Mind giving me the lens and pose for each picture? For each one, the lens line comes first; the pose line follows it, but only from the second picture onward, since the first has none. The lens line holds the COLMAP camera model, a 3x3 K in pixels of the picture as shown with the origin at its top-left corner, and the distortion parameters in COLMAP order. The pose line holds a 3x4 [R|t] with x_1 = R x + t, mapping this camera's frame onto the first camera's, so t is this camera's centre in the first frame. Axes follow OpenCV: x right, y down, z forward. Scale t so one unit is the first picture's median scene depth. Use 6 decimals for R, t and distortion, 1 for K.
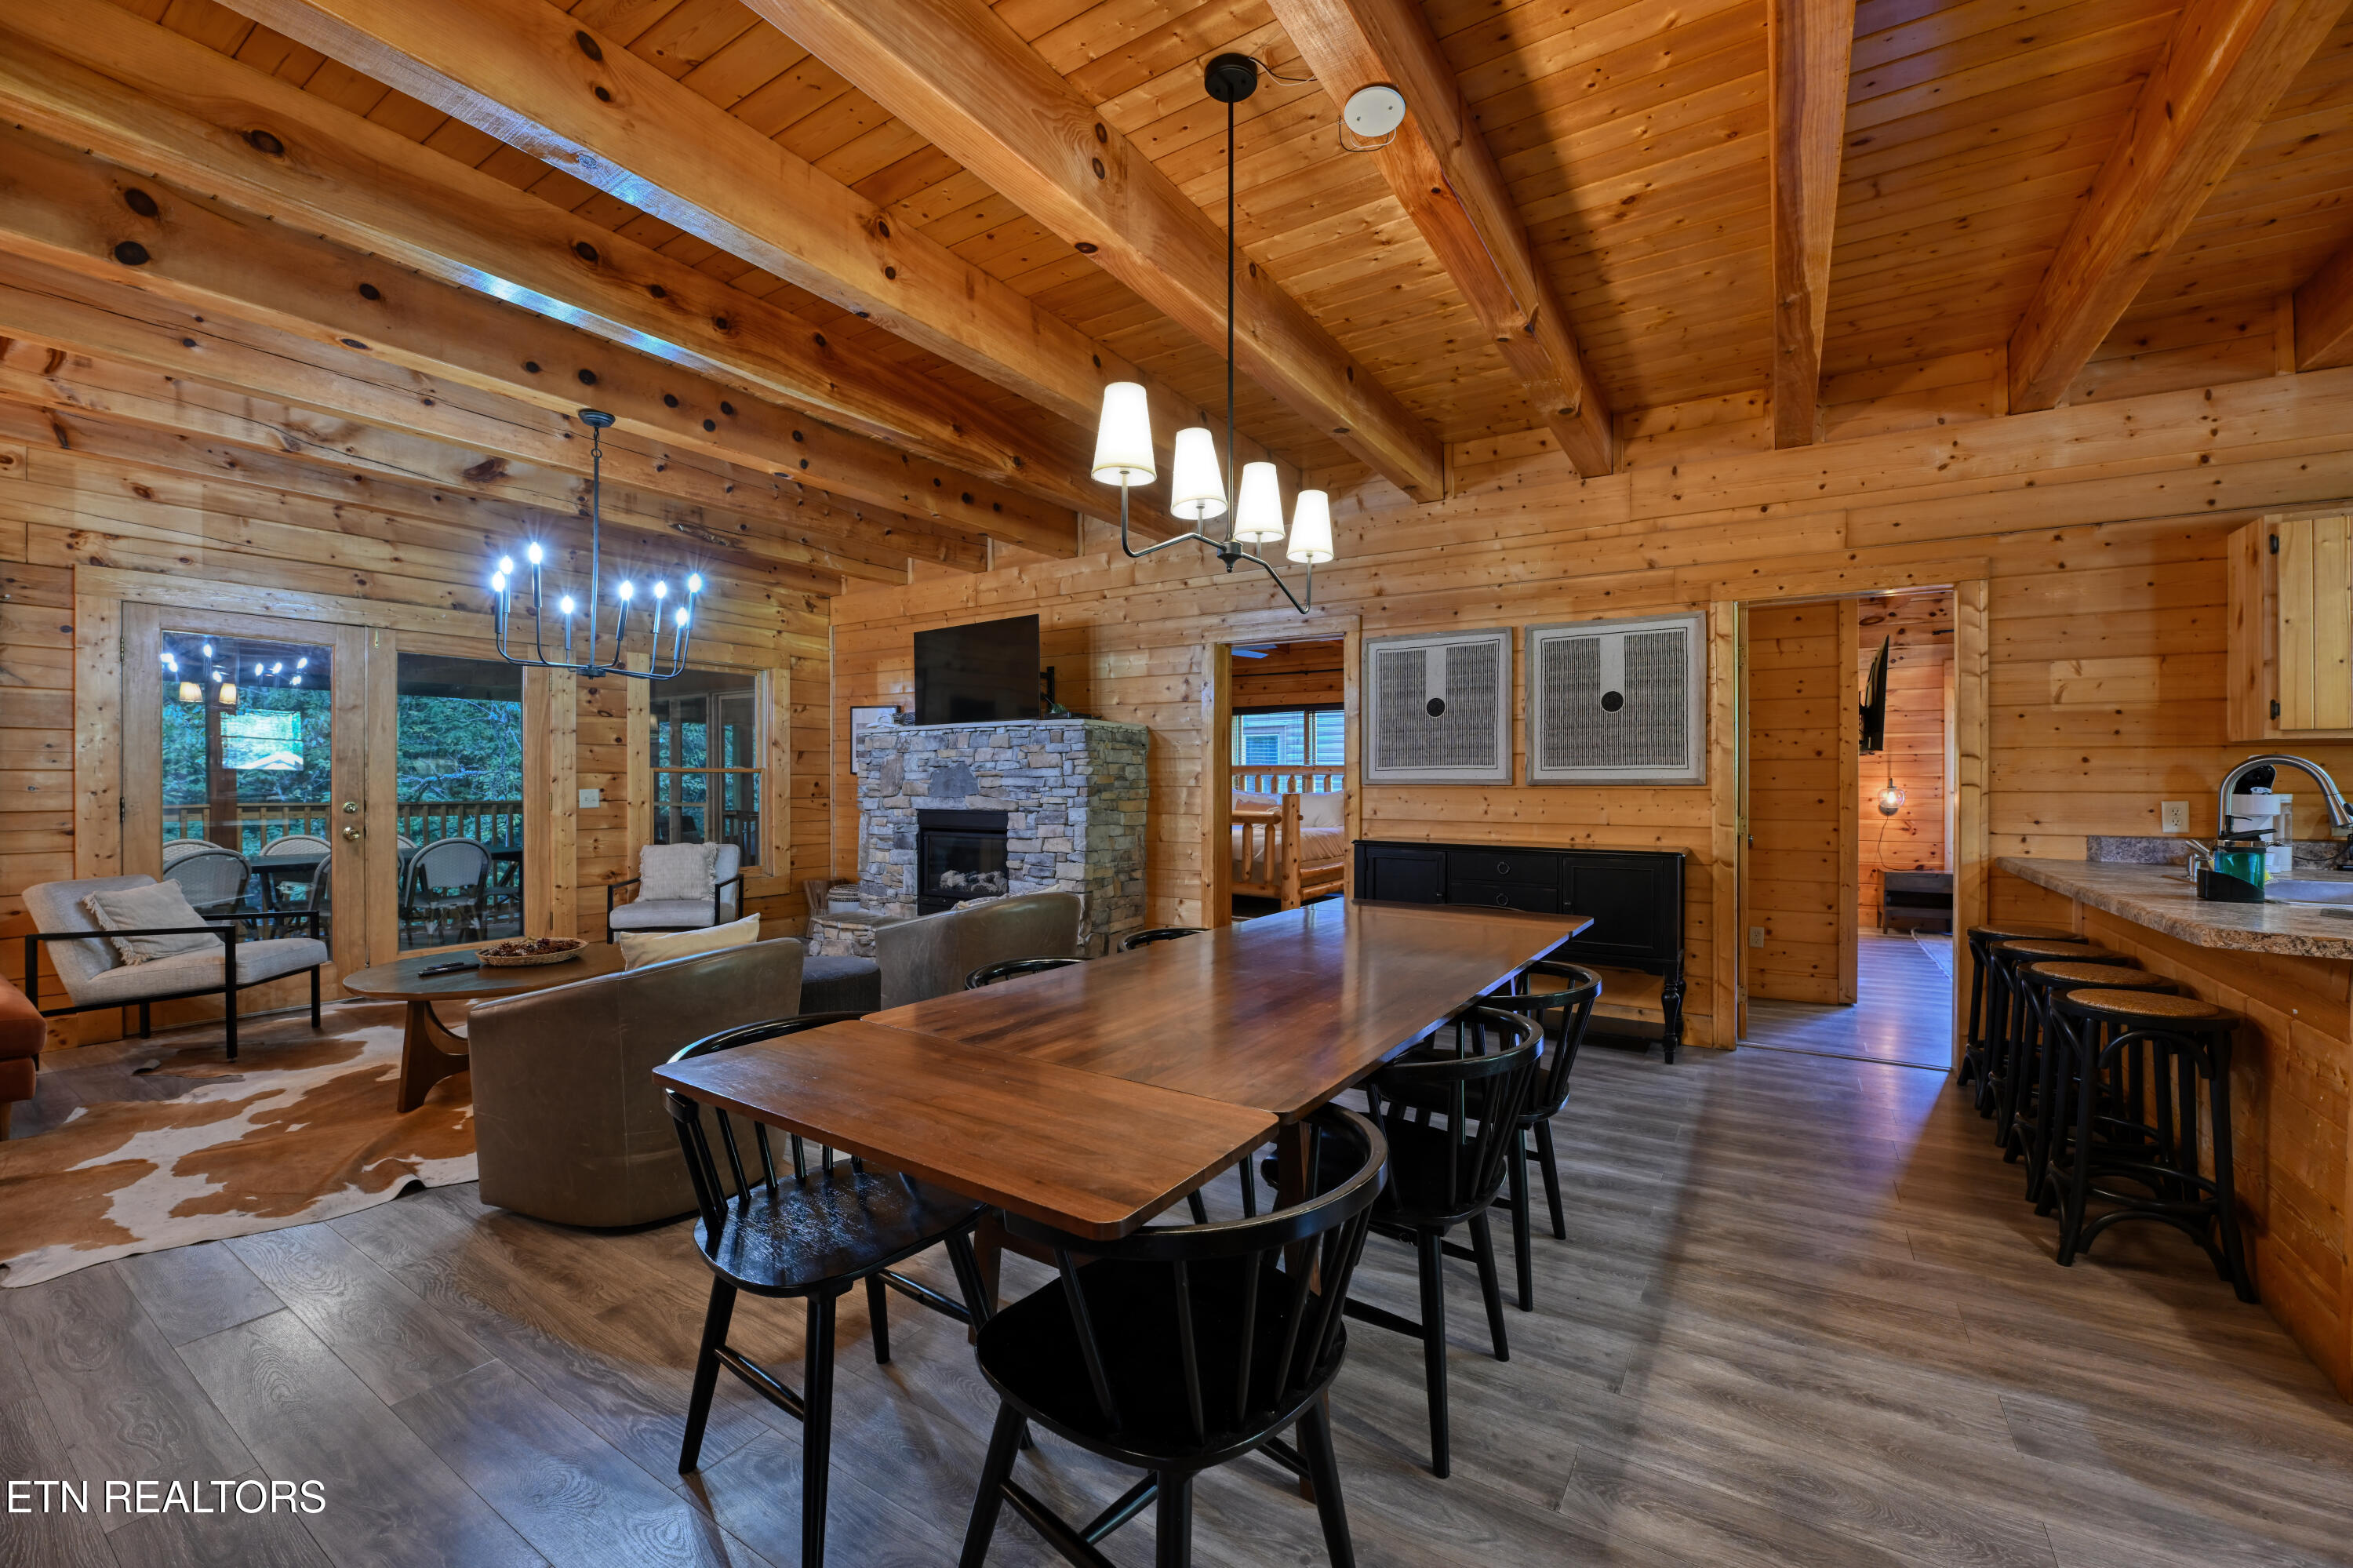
lens RADIAL K [[945.7, 0, 1185.3], [0, 945.7, 784.3], [0, 0, 1]] dist [-0.025146, 0.001921]
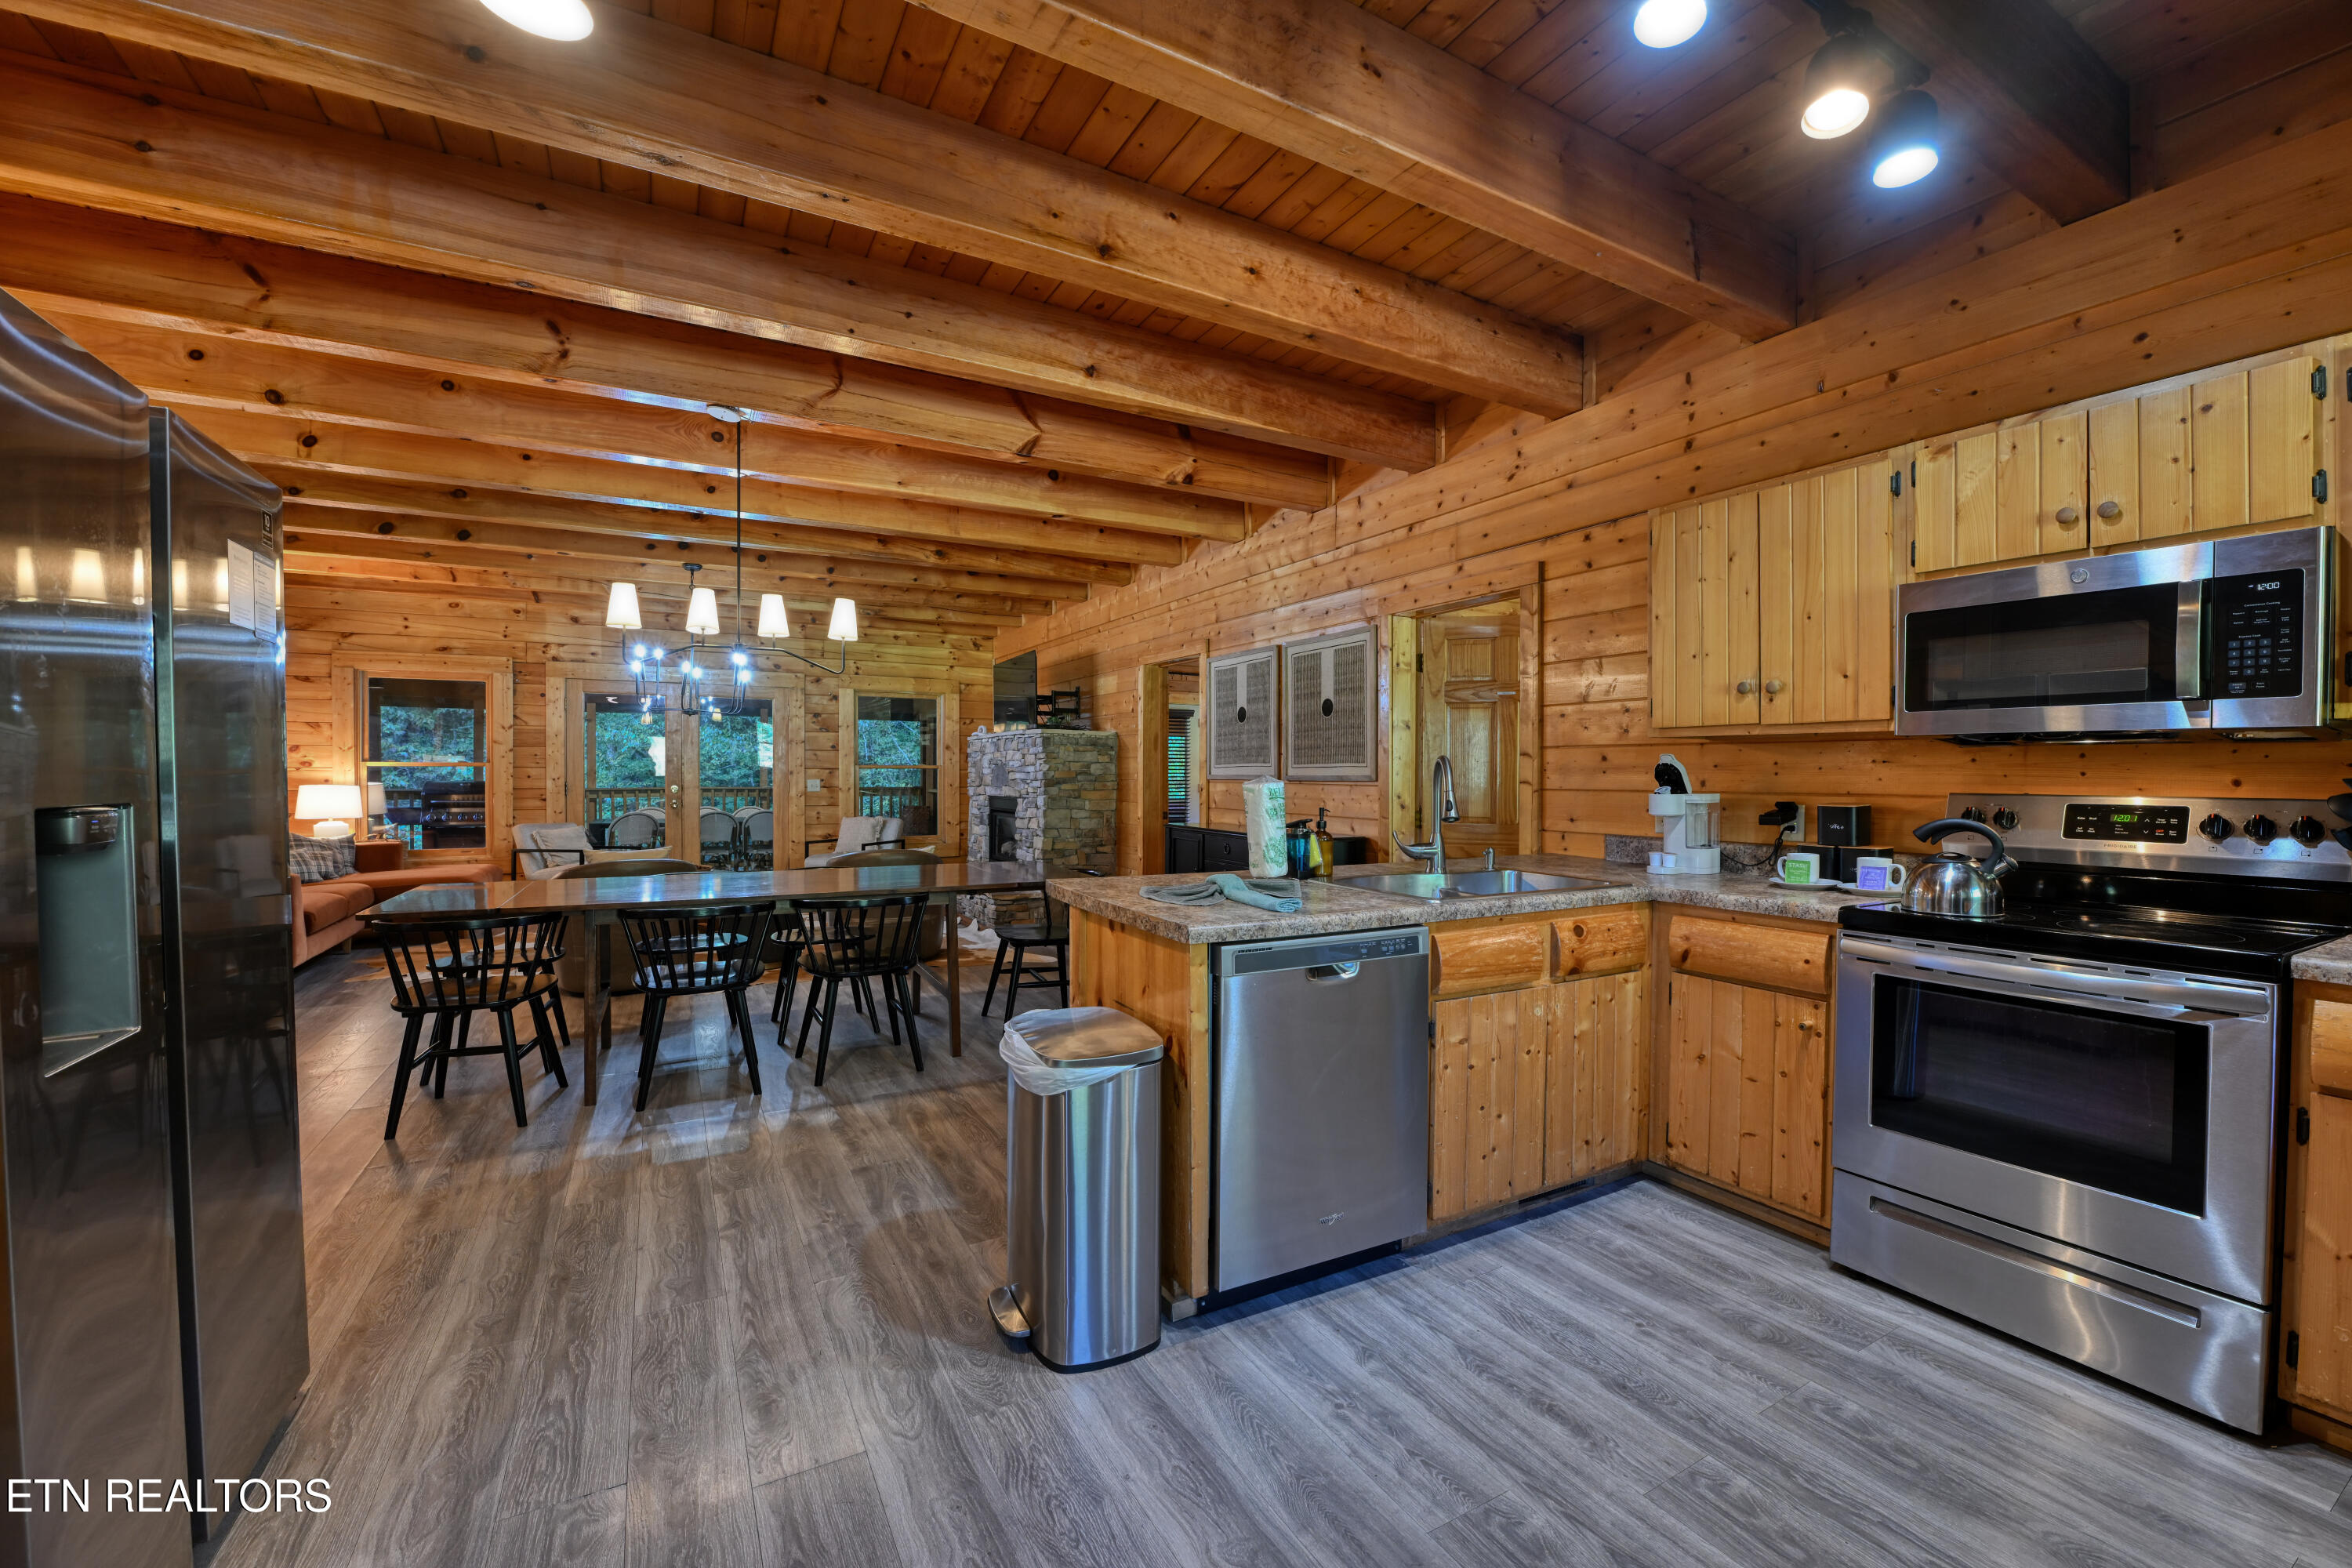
lens RADIAL K [[945.2, 0, 1188.4], [0, 945.2, 786.4], [0, 0, 1]] dist [-0.025146, 0.001921]
pose [[0.878578, 0.010237, -0.477490, 0.937099], [-0.006560, 0.999935, 0.009368, -0.002320], [0.477555, -0.005099, 0.878587, -0.094640]]
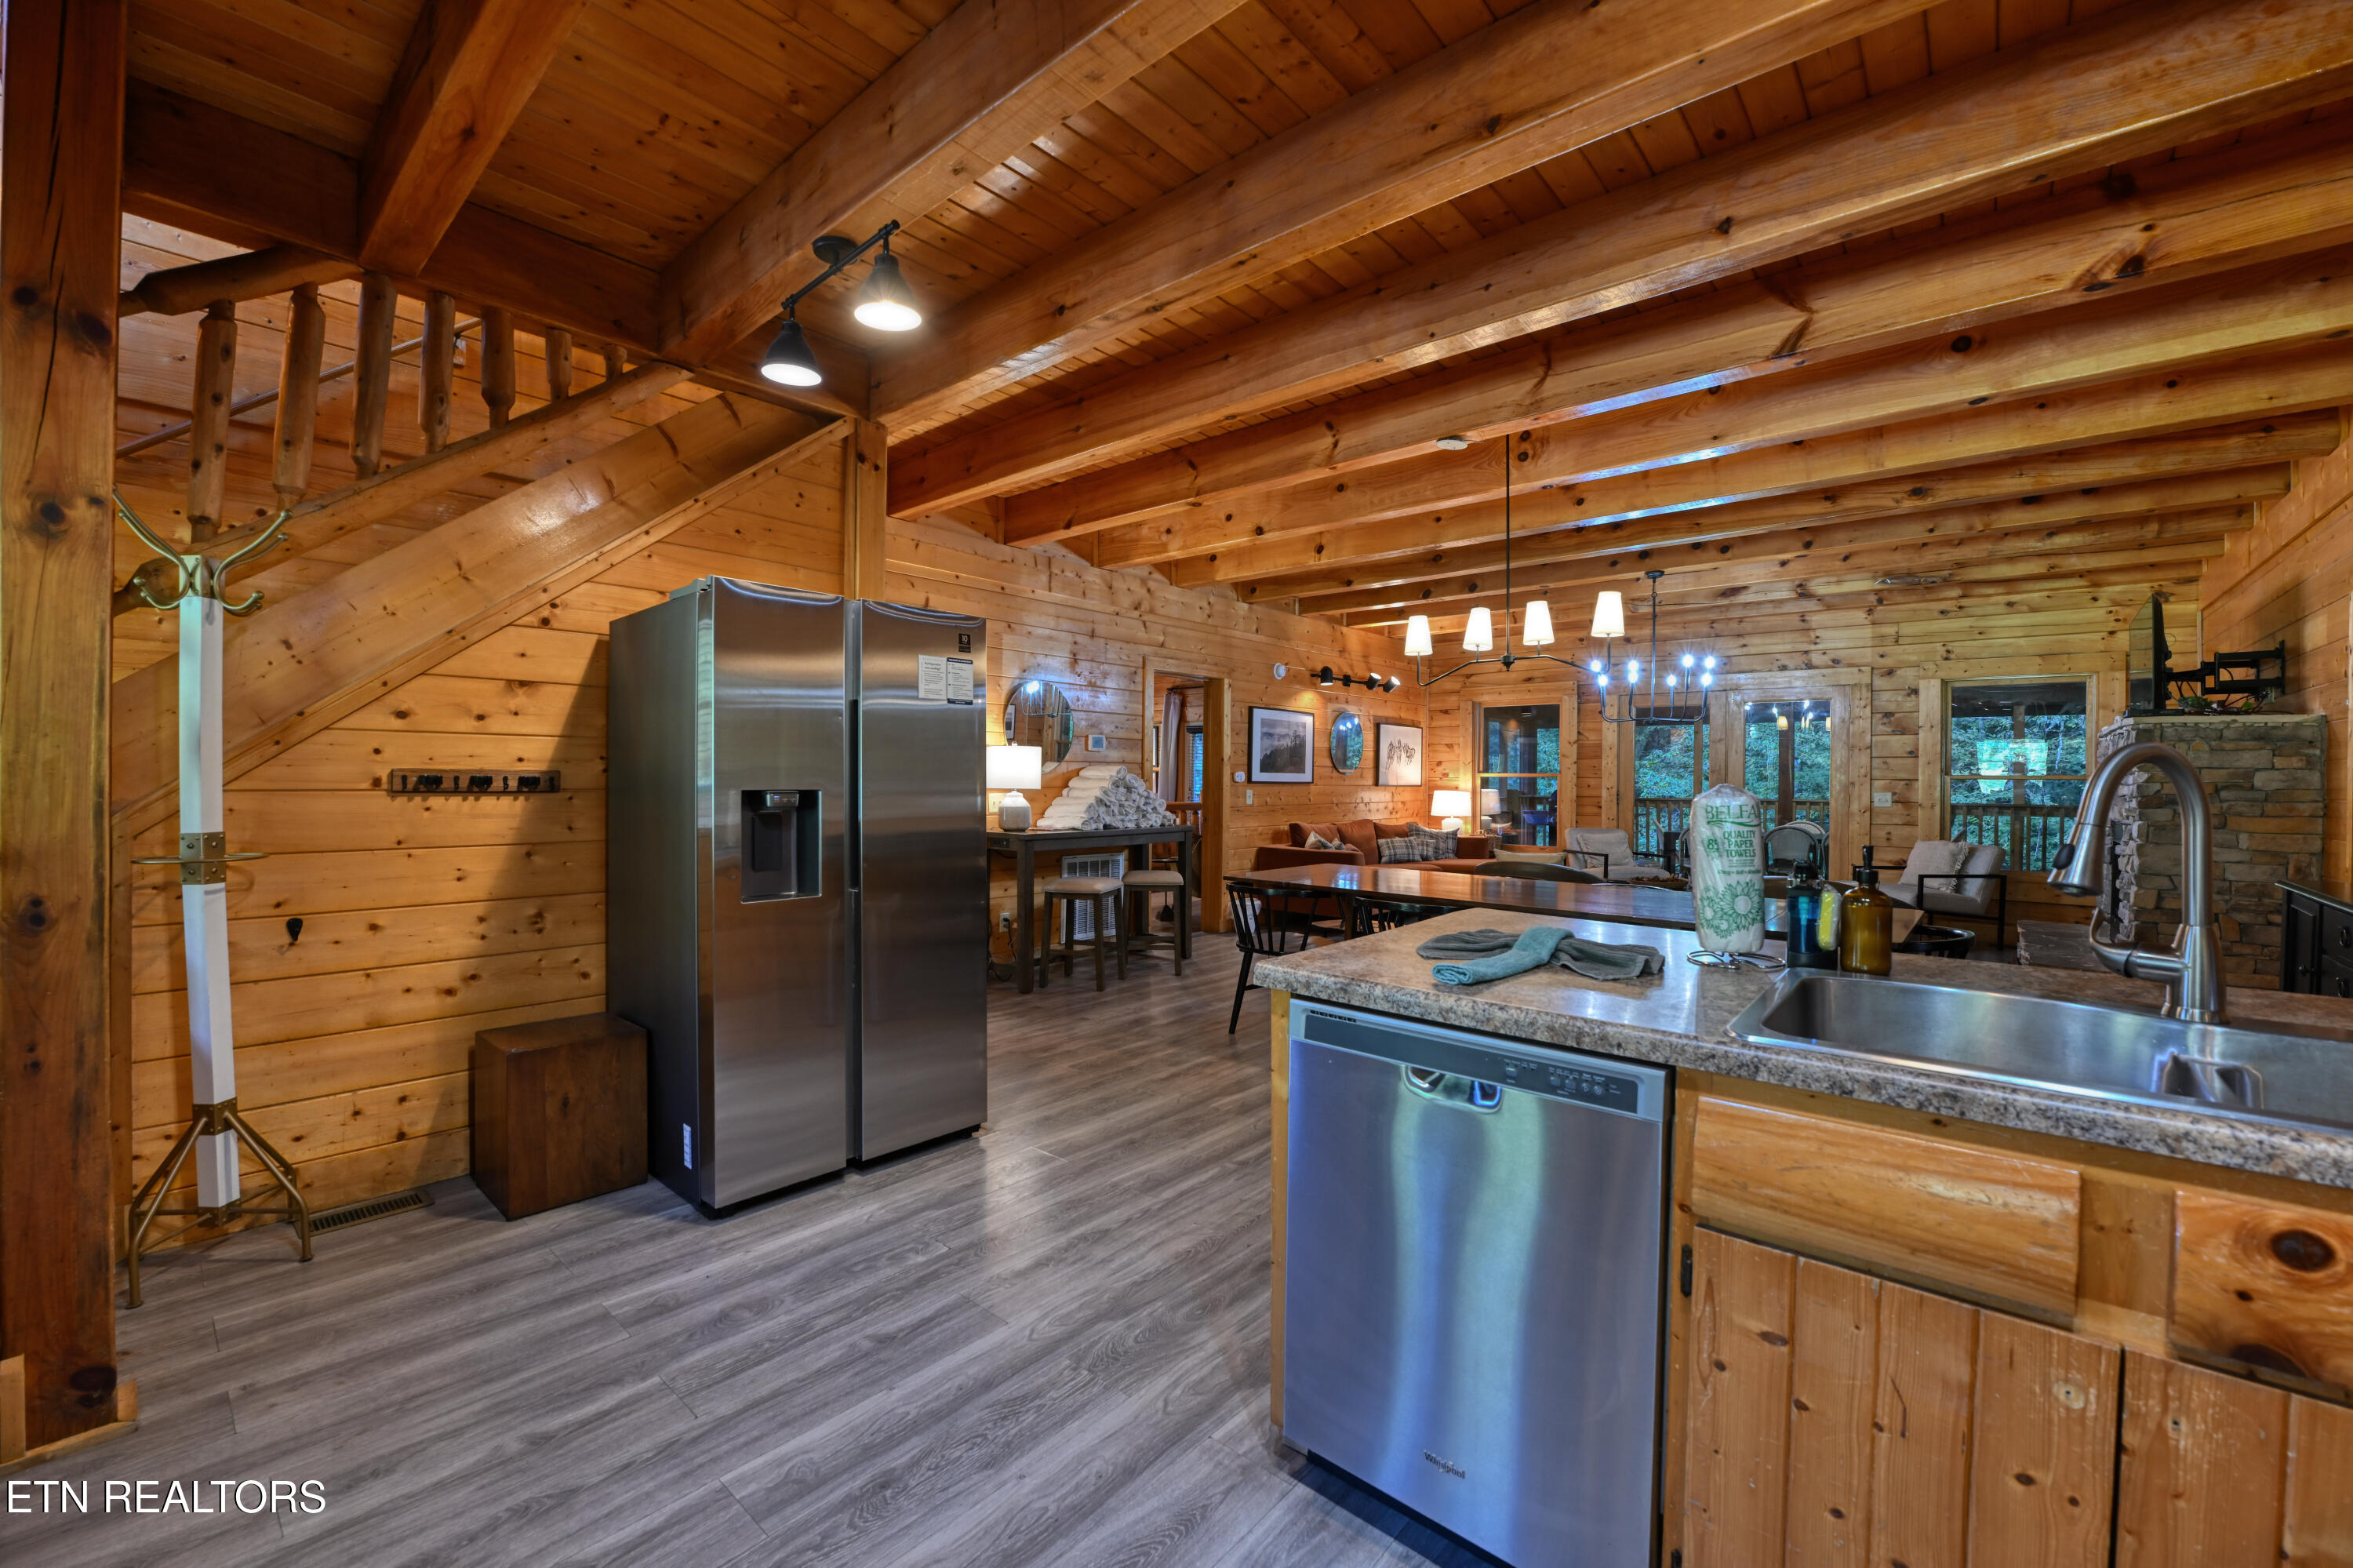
lens RADIAL K [[945.7, 0, 1186.6], [0, 945.7, 786.5], [0, 0, 1]] dist [-0.025146, 0.001921]
pose [[-0.150741, 0.008399, -0.988538, 1.110980], [-0.013577, 0.999852, 0.010566, -0.004968], [0.988480, 0.015014, -0.150605, 0.371181]]
